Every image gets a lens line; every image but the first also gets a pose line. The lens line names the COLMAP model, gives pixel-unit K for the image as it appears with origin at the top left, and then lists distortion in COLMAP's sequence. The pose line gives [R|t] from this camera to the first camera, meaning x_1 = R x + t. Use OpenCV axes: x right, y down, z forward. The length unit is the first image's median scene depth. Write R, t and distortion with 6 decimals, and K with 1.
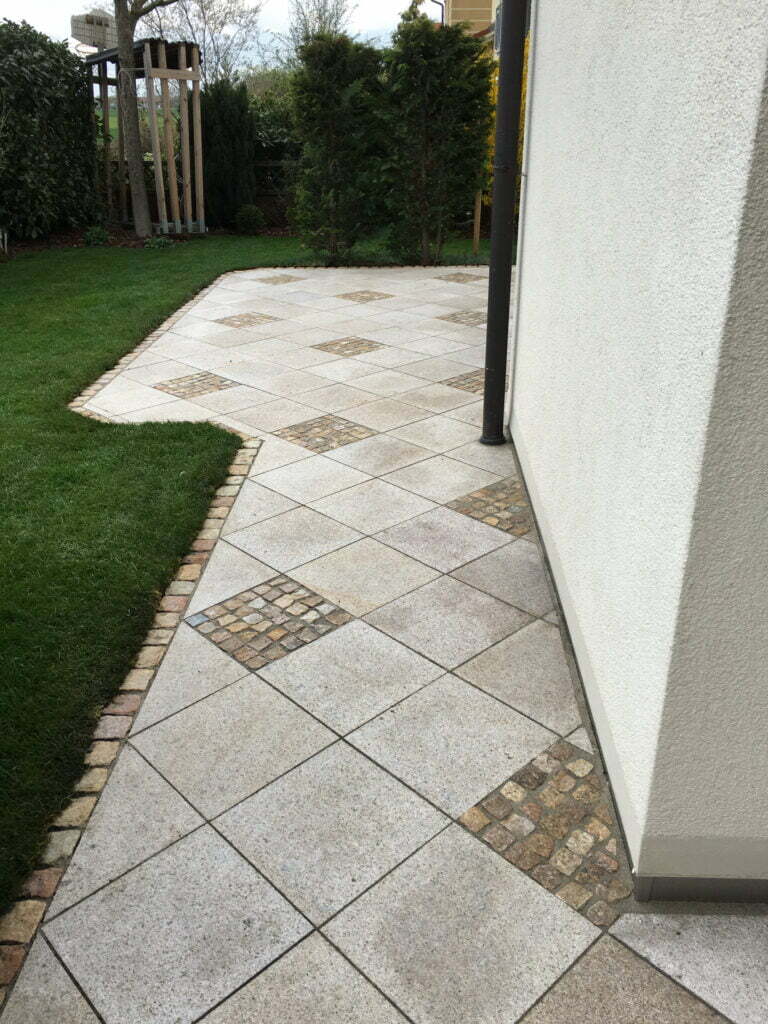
lens RADIAL K [[843.1, 0, 384.0], [0, 843.1, 512.0], [0, 0, 1]] dist [0.060386, -0.000983]
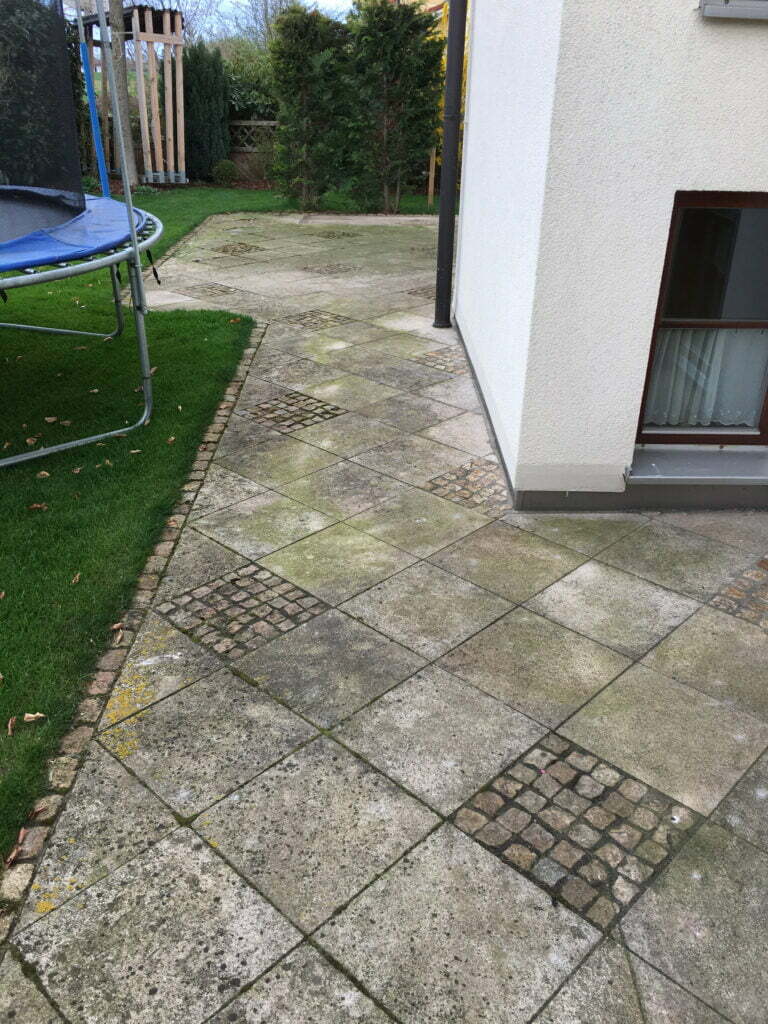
lens RADIAL K [[885.6, 0, 384.0], [0, 885.6, 512.0], [0, 0, 1]] dist [0.054161, -0.000391]
pose [[0.998383, 0.002249, 0.056797, -0.020708], [-0.002638, 0.999974, 0.006766, 0.099040], [-0.056780, -0.006905, 0.998363, -0.194370]]
